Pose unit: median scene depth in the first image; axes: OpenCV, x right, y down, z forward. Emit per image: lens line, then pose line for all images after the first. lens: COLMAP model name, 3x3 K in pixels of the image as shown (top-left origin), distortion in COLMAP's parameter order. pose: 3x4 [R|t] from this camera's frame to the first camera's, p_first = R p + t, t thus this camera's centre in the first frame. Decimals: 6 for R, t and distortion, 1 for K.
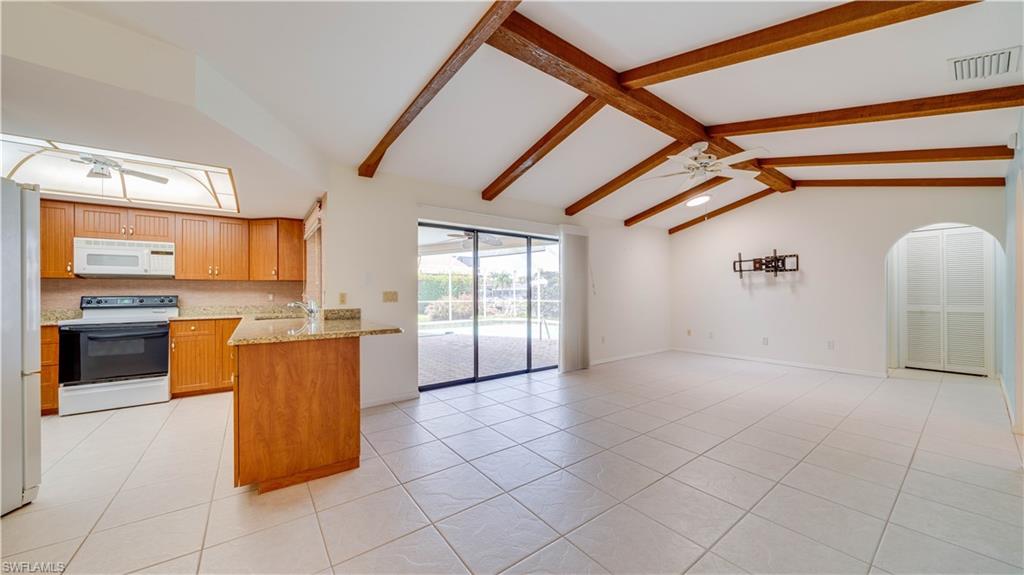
lens RADIAL K [[347.5, 0, 513.3], [0, 347.5, 292.7], [0, 0, 1]] dist [-0.004518, -0.000033]
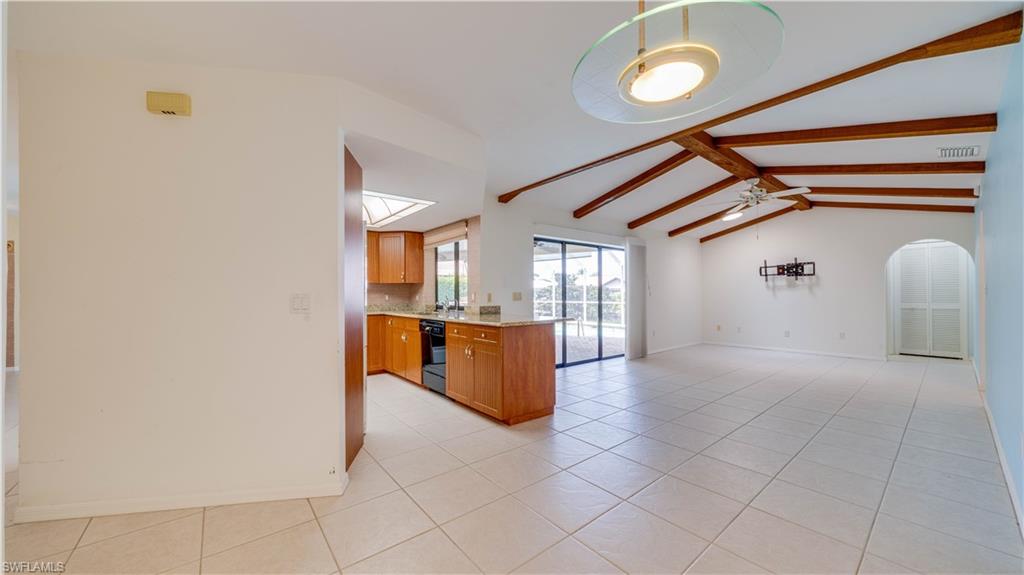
lens RADIAL K [[362.7, 0, 513.3], [0, 362.7, 292.3], [0, 0, 1]] dist [-0.000675, -0.000414]
pose [[0.998817, -0.000364, 0.048626, -0.319982], [0.000639, 0.999984, -0.005629, 0.002717], [-0.048623, 0.005653, 0.998801, -0.236718]]
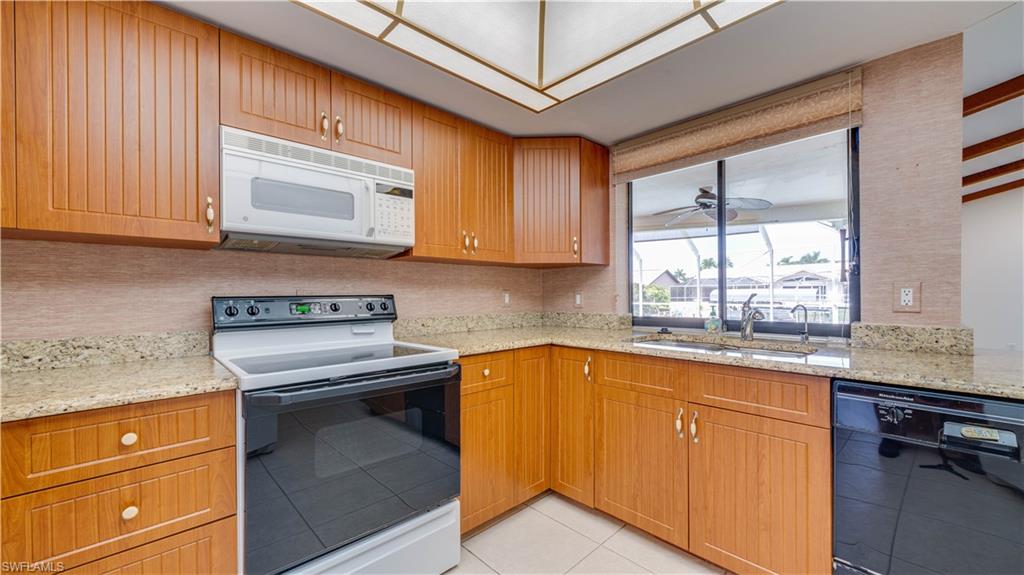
lens RADIAL K [[388.8, 0, 513.8], [0, 388.8, 295.7], [0, 0, 1]] dist [-0.002339, 0.000118]
pose [[0.992459, -0.001262, 0.122573, -0.733331], [0.000687, 0.999989, 0.004728, 0.006062], [-0.122578, -0.004608, 0.992448, 0.411678]]
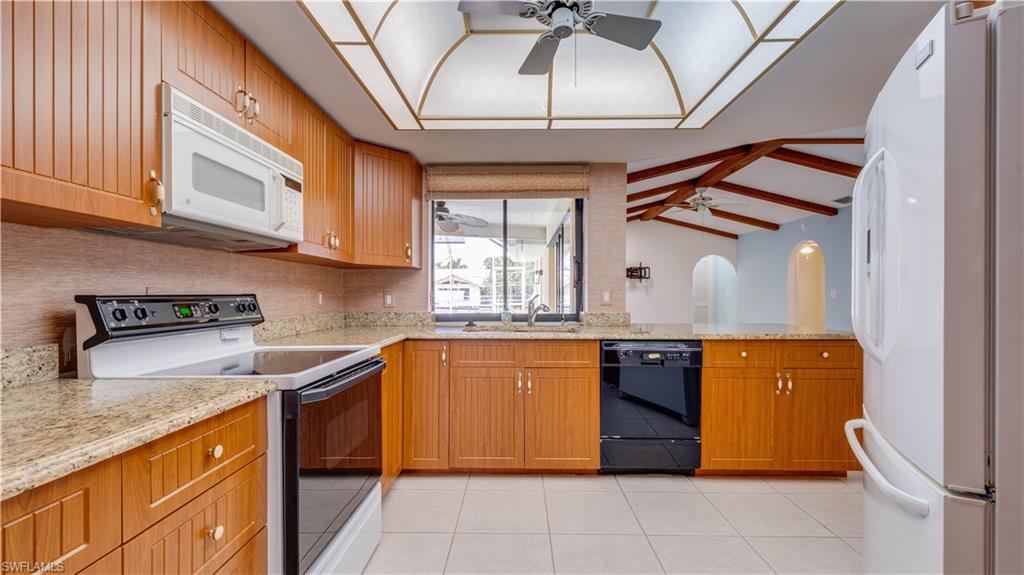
lens RADIAL K [[432.6, 0, 510.4], [0, 432.6, 295.8], [0, 0, 1]] dist [-0.000329, -0.000051]
pose [[0.610522, 0.001752, 0.791997, -0.981480], [-0.003676, 0.999993, 0.000621, 0.007265], [-0.791990, -0.003291, 0.610525, 0.403088]]
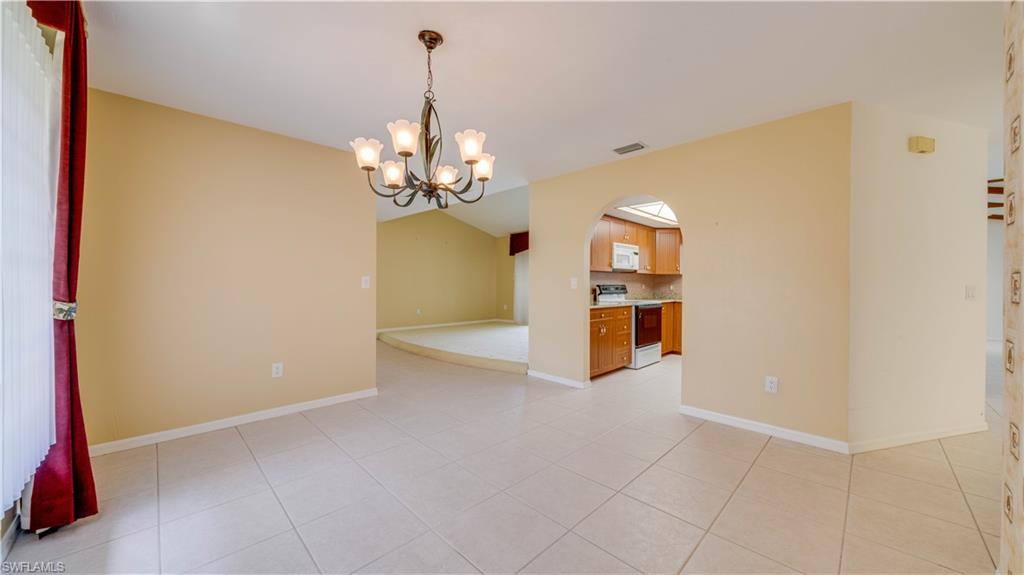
lens RADIAL K [[347.5, 0, 518.9], [0, 347.5, 282.1], [0, 0, 1]] dist [-0.004518, -0.000033]
pose [[0.988909, 0.007511, 0.148333, -1.318150], [-0.005460, 0.999884, -0.014233, 0.015606], [-0.148422, 0.013265, 0.988835, -0.228883]]
